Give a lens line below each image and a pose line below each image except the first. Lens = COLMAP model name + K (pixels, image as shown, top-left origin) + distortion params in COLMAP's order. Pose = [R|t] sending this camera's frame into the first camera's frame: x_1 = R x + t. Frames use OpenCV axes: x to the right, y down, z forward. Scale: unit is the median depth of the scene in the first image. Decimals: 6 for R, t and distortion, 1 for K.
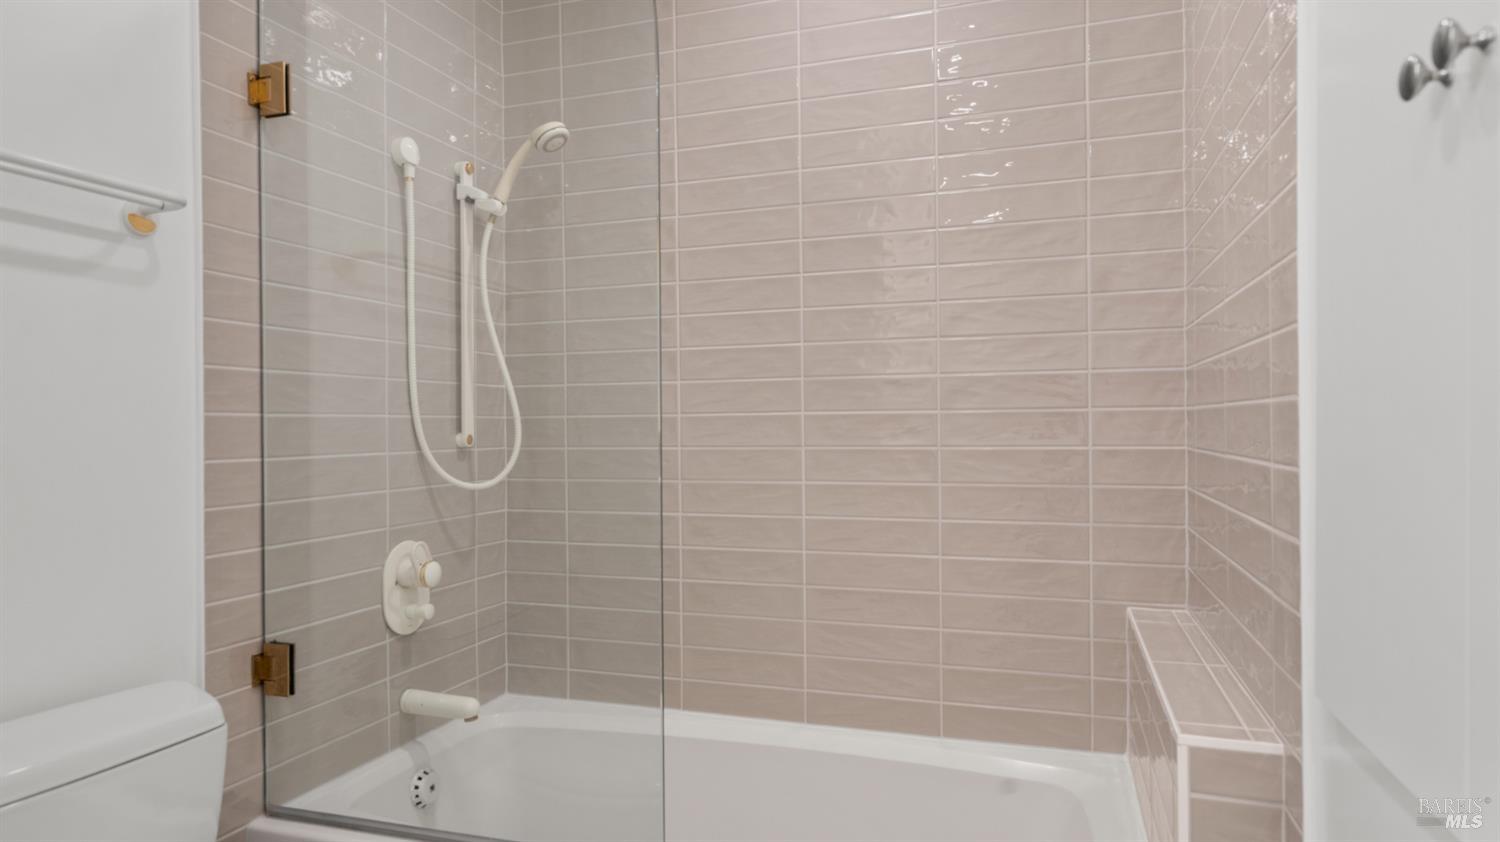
lens RADIAL K [[894.6, 0, 750.0], [0, 894.6, 421.0], [0, 0, 1]] dist [0.002679, 0.000005]
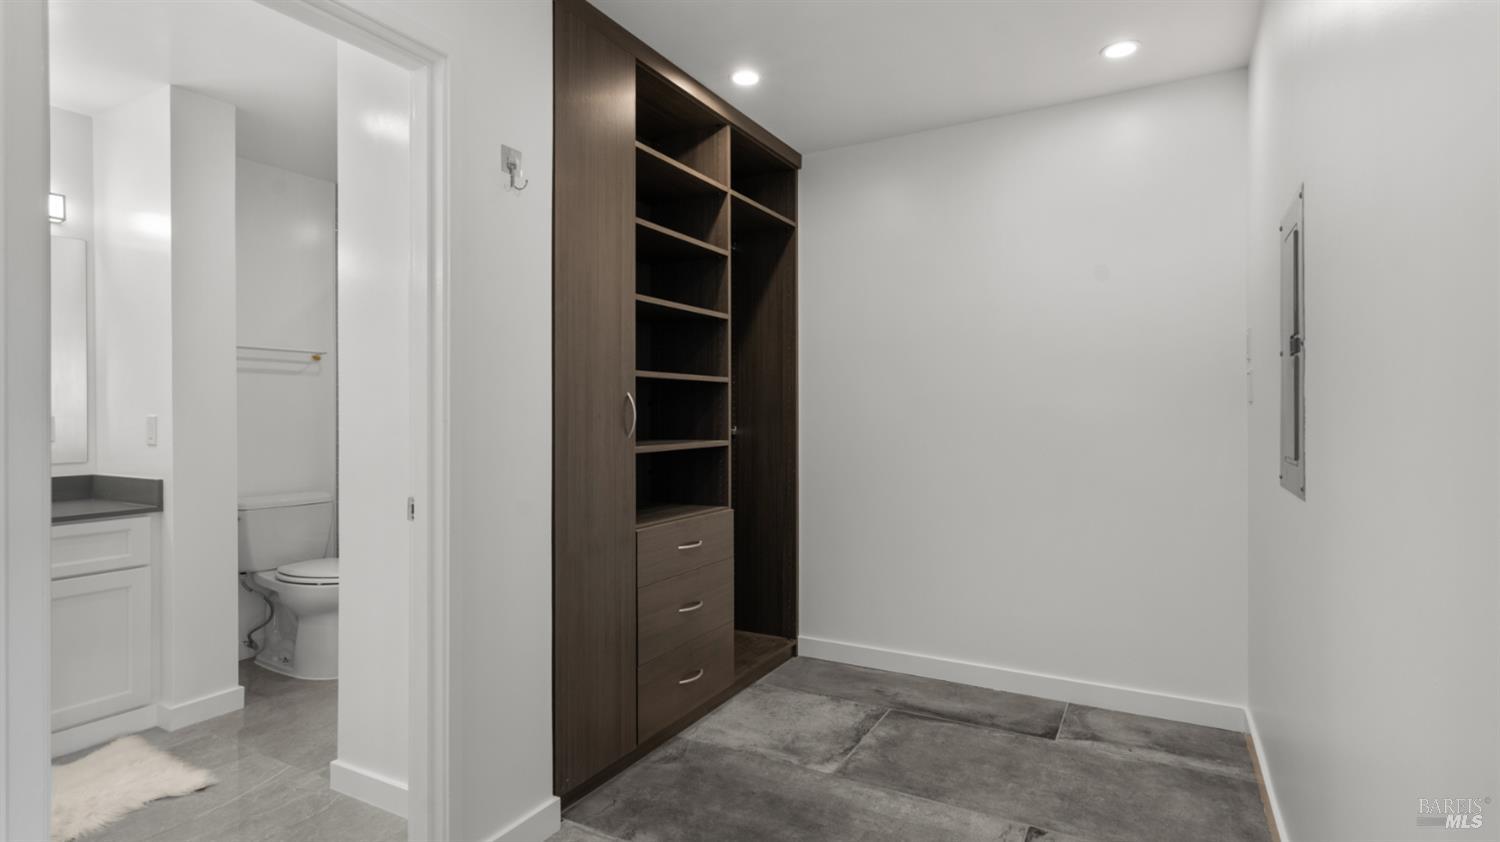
lens RADIAL K [[713.6, 0, 746.3], [0, 713.6, 412.6], [0, 0, 1]] dist [0.003483, 0.000016]
pose [[0.984337, 0.009380, -0.176050, 1.026120], [-0.008511, 0.999948, 0.005693, -0.027908], [0.176094, -0.004106, 0.984365, -1.015183]]
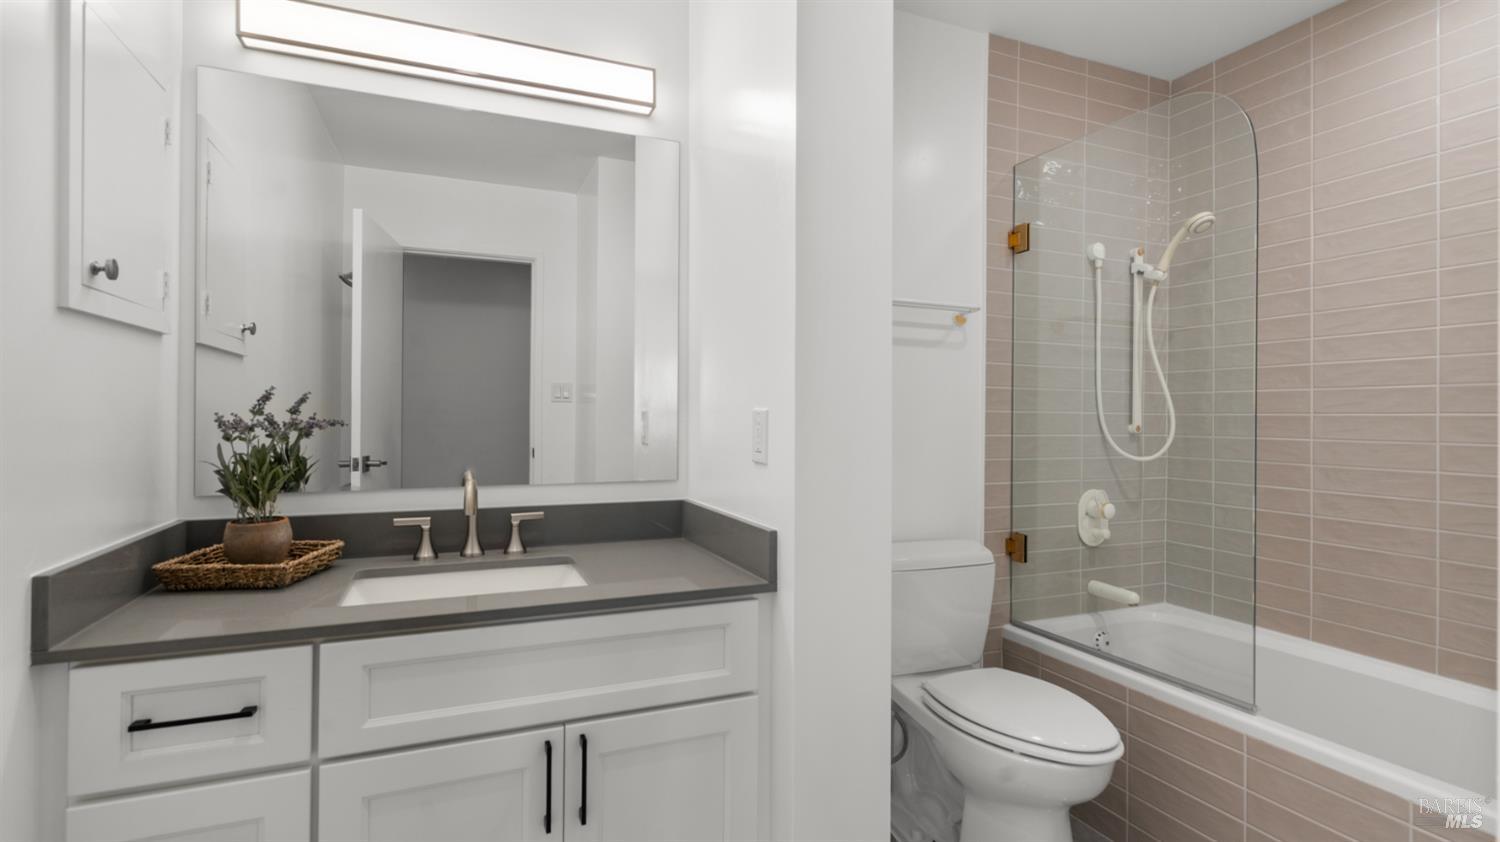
lens RADIAL K [[713.6, 0, 746.3], [0, 713.6, 412.6], [0, 0, 1]] dist [0.003483, 0.000016]
pose [[0.664082, 0.011984, -0.747564, 0.167537], [-0.013331, 0.999902, 0.004188, -0.002990], [0.747541, 0.007184, 0.664177, -0.338580]]
